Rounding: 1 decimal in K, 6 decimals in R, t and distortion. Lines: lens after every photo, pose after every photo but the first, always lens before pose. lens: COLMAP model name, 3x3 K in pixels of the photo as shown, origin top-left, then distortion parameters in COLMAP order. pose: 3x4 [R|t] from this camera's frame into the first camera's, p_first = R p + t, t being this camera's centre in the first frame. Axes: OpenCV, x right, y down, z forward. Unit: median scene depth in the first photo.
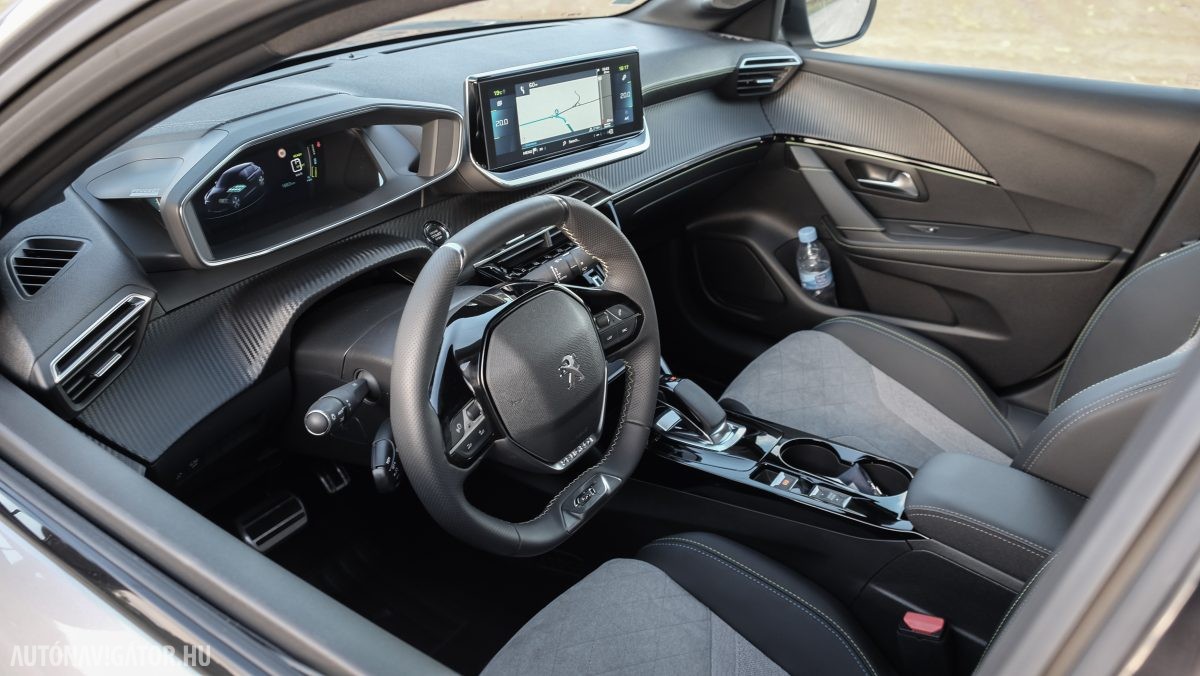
lens RADIAL K [[963.8, 0, 599.0], [0, 963.8, 340.4], [0, 0, 1]] dist [0.010764, 0.002753]
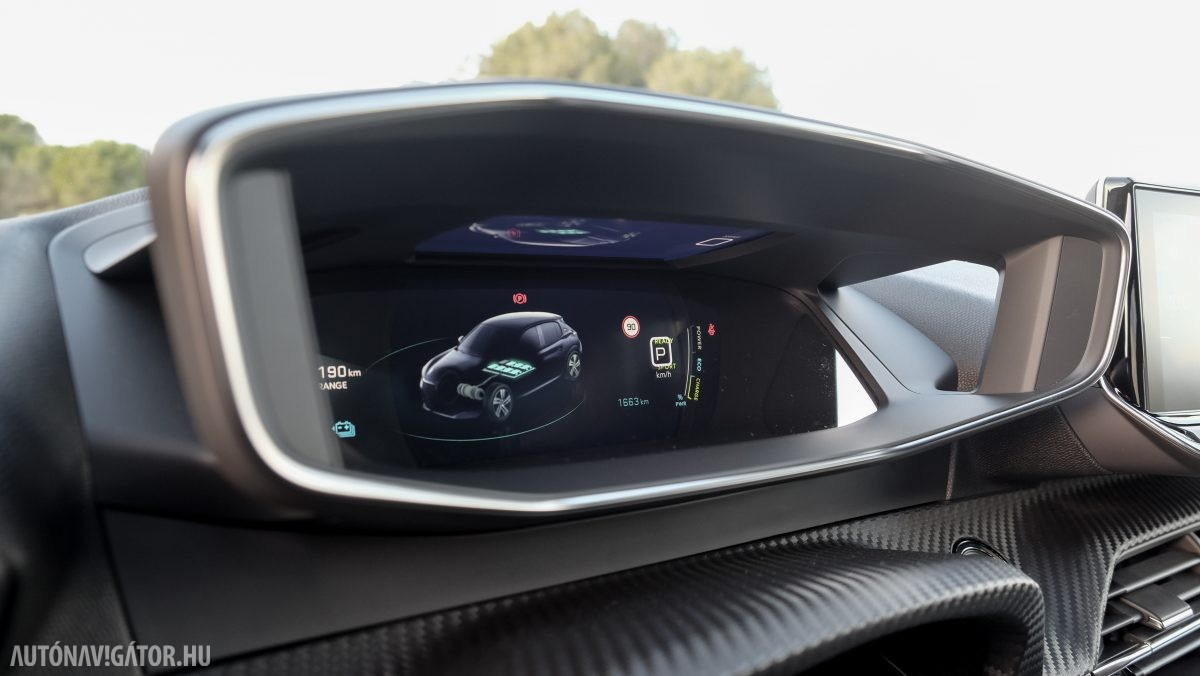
lens RADIAL K [[963.8, 0, 601.3], [0, 963.8, 340.0], [0, 0, 1]] dist [0.010764, 0.002753]
pose [[0.950488, 0.036162, -0.308649, -0.219950], [-0.160673, 0.907337, -0.388490, -0.025355], [0.266000, 0.418847, 0.868223, 0.662203]]
